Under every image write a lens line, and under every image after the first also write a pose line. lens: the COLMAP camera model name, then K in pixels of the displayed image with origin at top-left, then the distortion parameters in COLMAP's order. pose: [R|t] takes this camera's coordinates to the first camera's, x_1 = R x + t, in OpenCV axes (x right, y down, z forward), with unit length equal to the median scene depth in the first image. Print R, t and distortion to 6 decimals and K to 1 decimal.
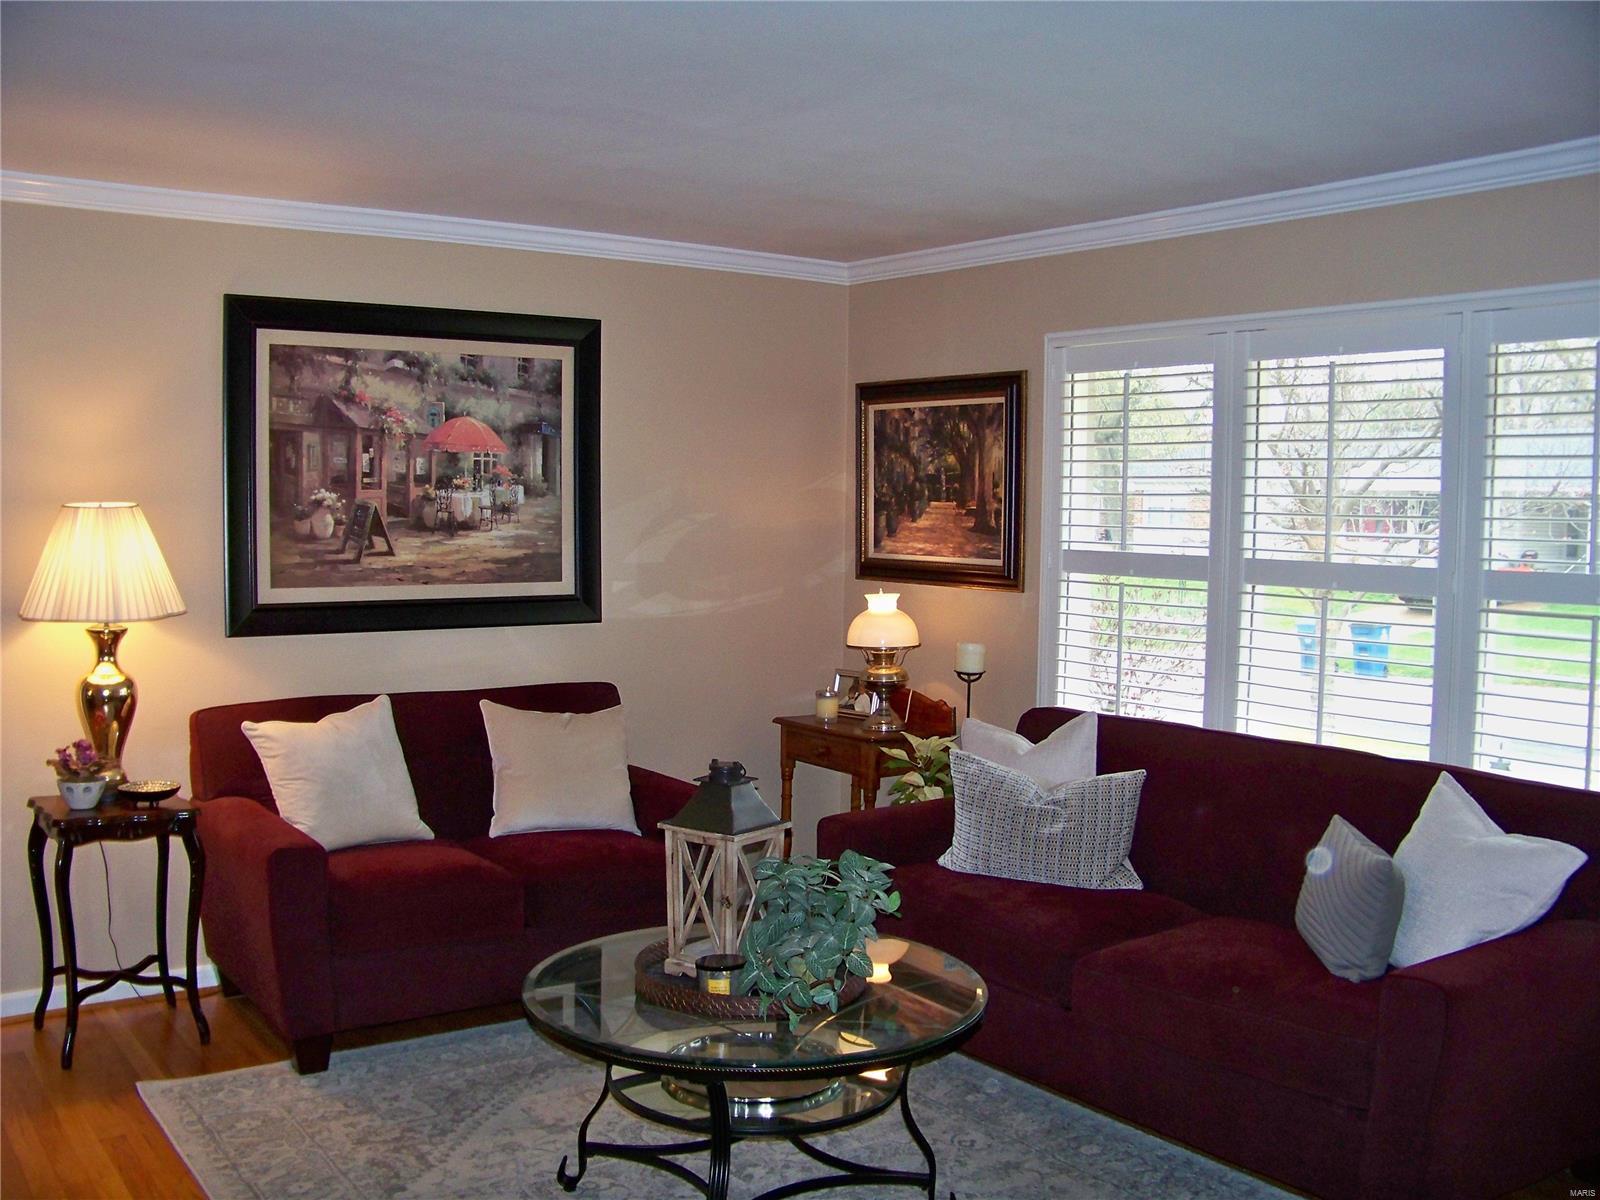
lens RADIAL K [[1558.5, 0, 800.0], [0, 1558.5, 600.0], [0, 0, 1]] dist [-0.224488, 0.220359]
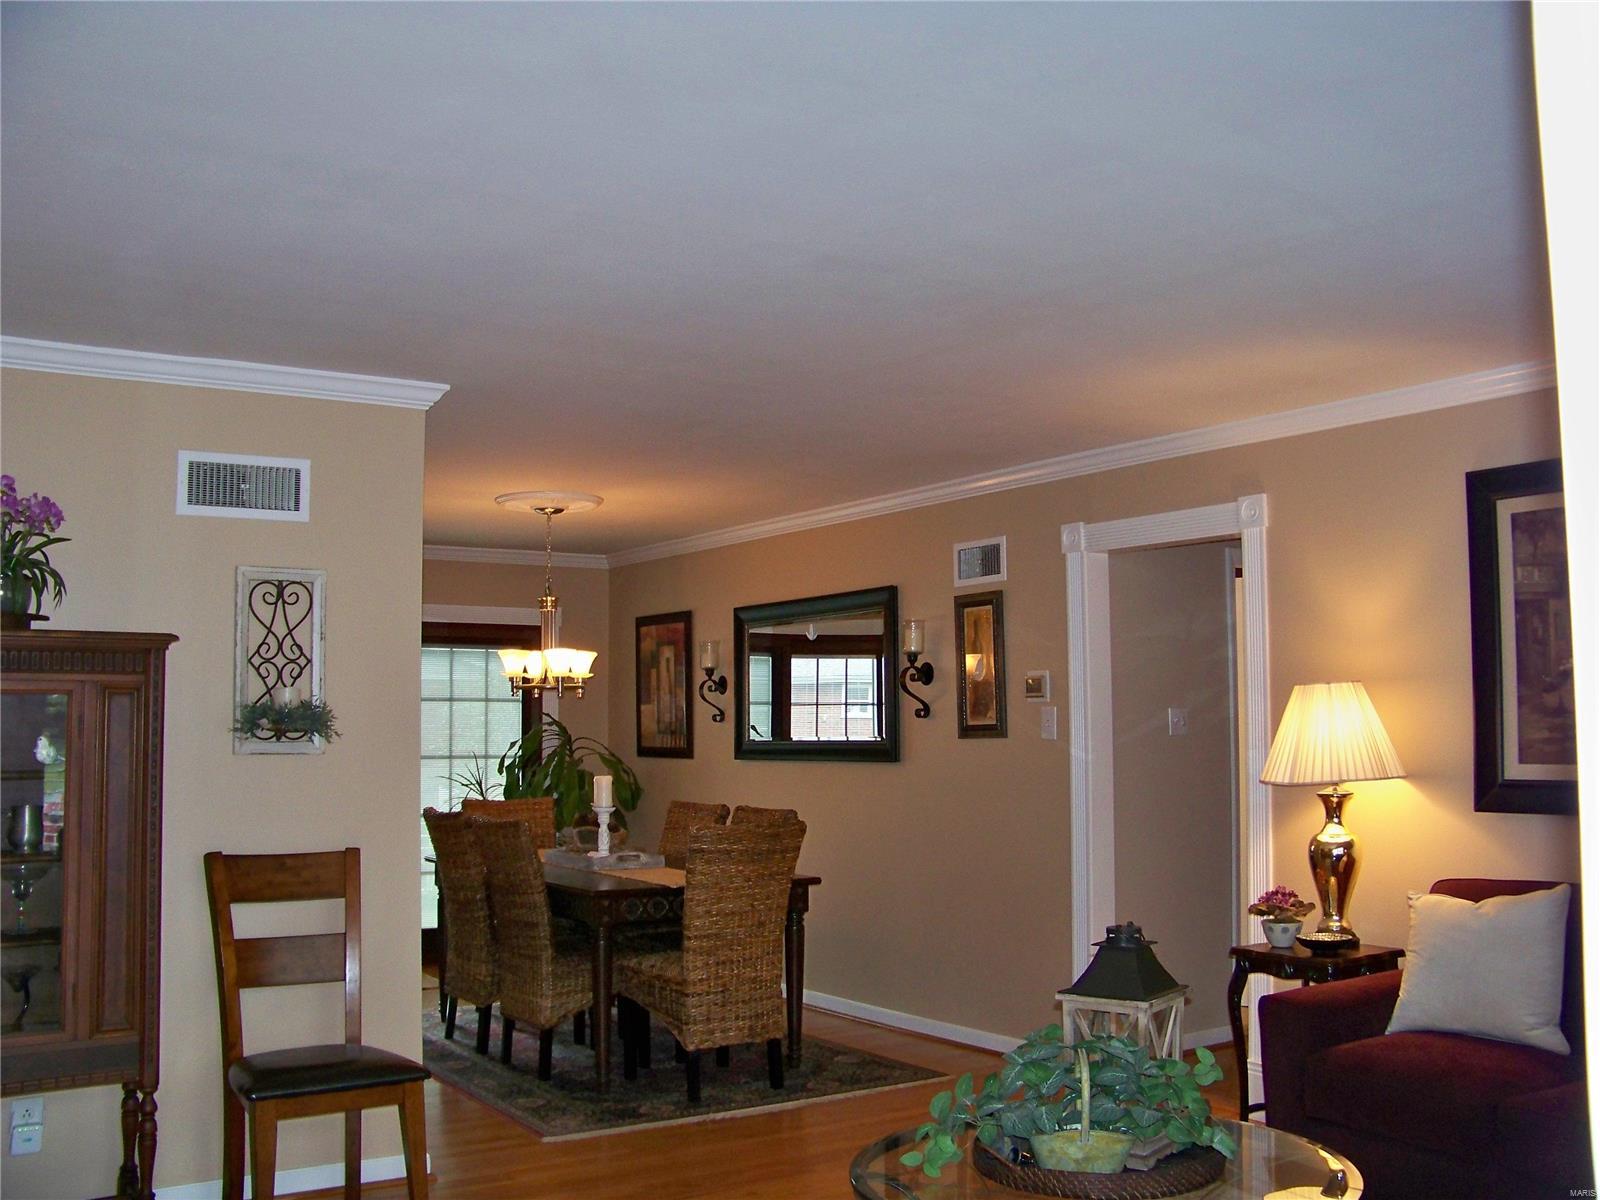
lens RADIAL K [[1558.5, 0, 800.0], [0, 1558.5, 600.0], [0, 0, 1]] dist [-0.224488, 0.220359]
pose [[-0.016870, -0.099243, -0.994920, 0.602516], [-0.066506, 0.992970, -0.097921, 0.011851], [0.997643, 0.064516, -0.023352, 0.553171]]
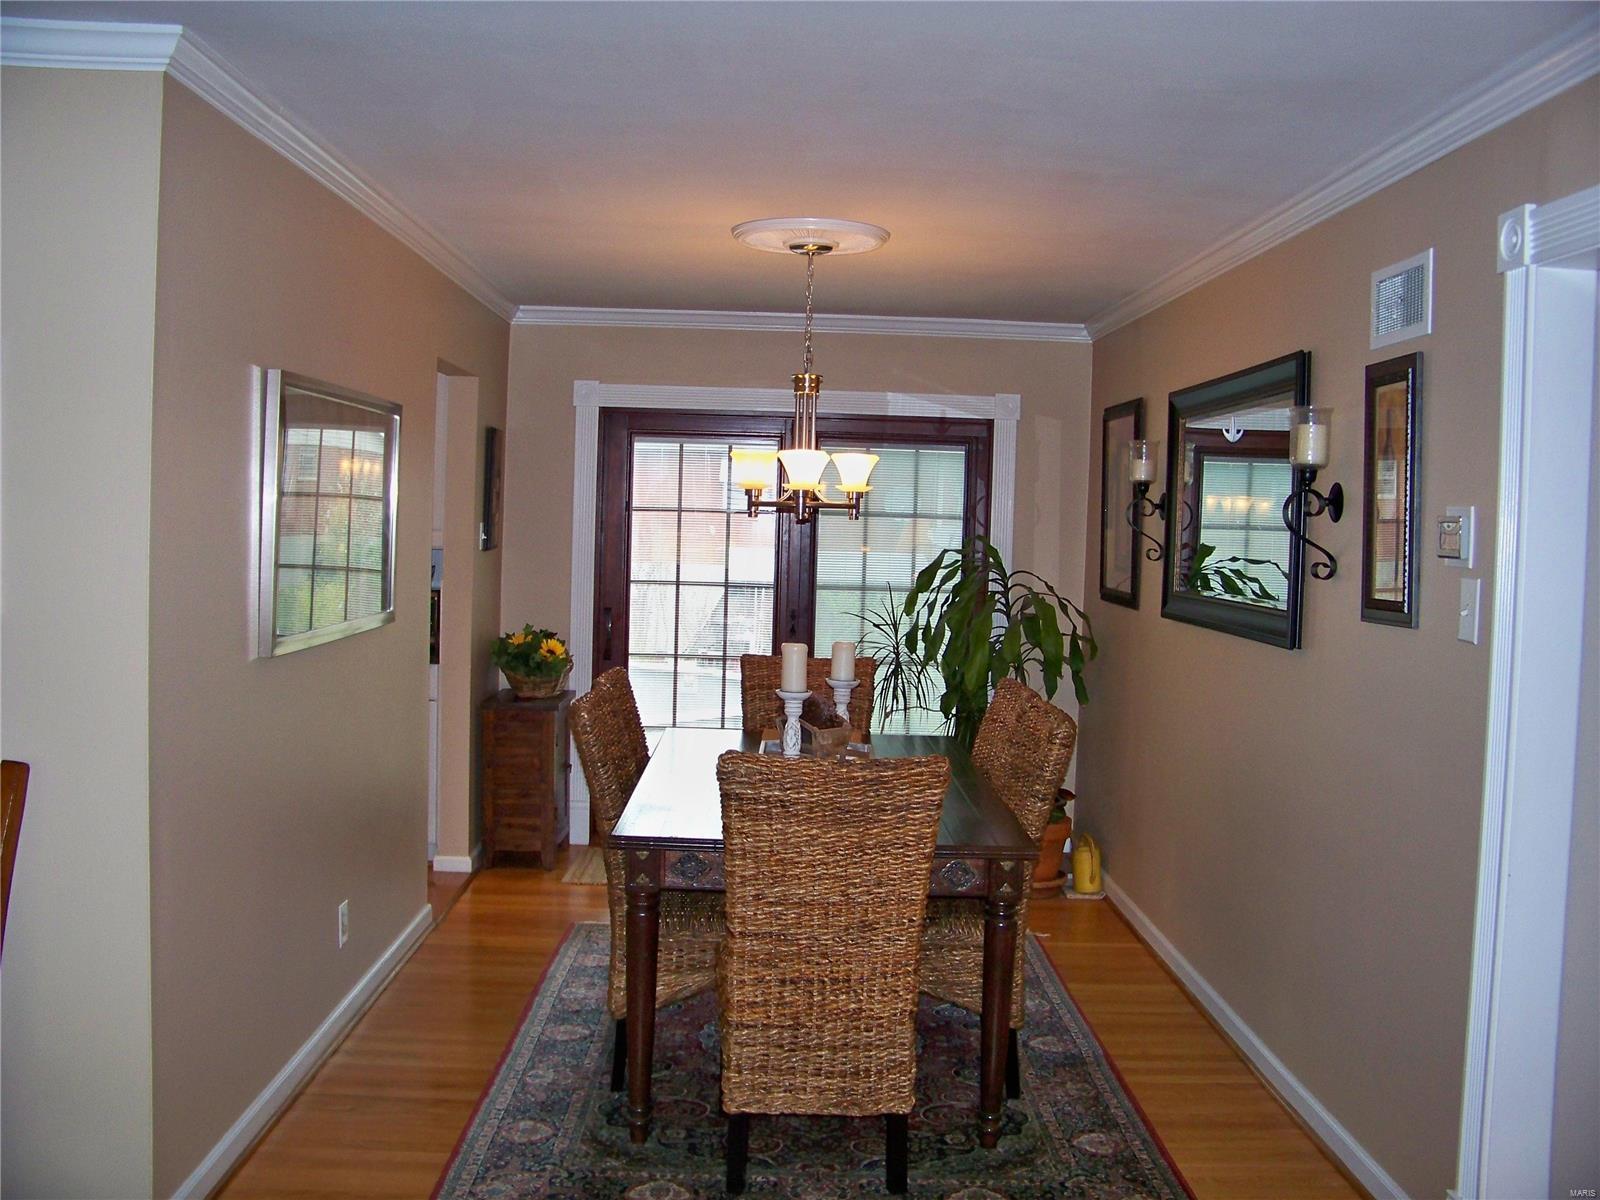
lens RADIAL K [[1558.5, 0, 800.0], [0, 1558.5, 600.0], [0, 0, 1]] dist [-0.224488, 0.220359]
pose [[-0.540576, 0.011657, -0.841215, -0.009211], [-0.101282, 0.991730, 0.078828, -0.053109], [0.835177, 0.127812, -0.534924, 0.842928]]
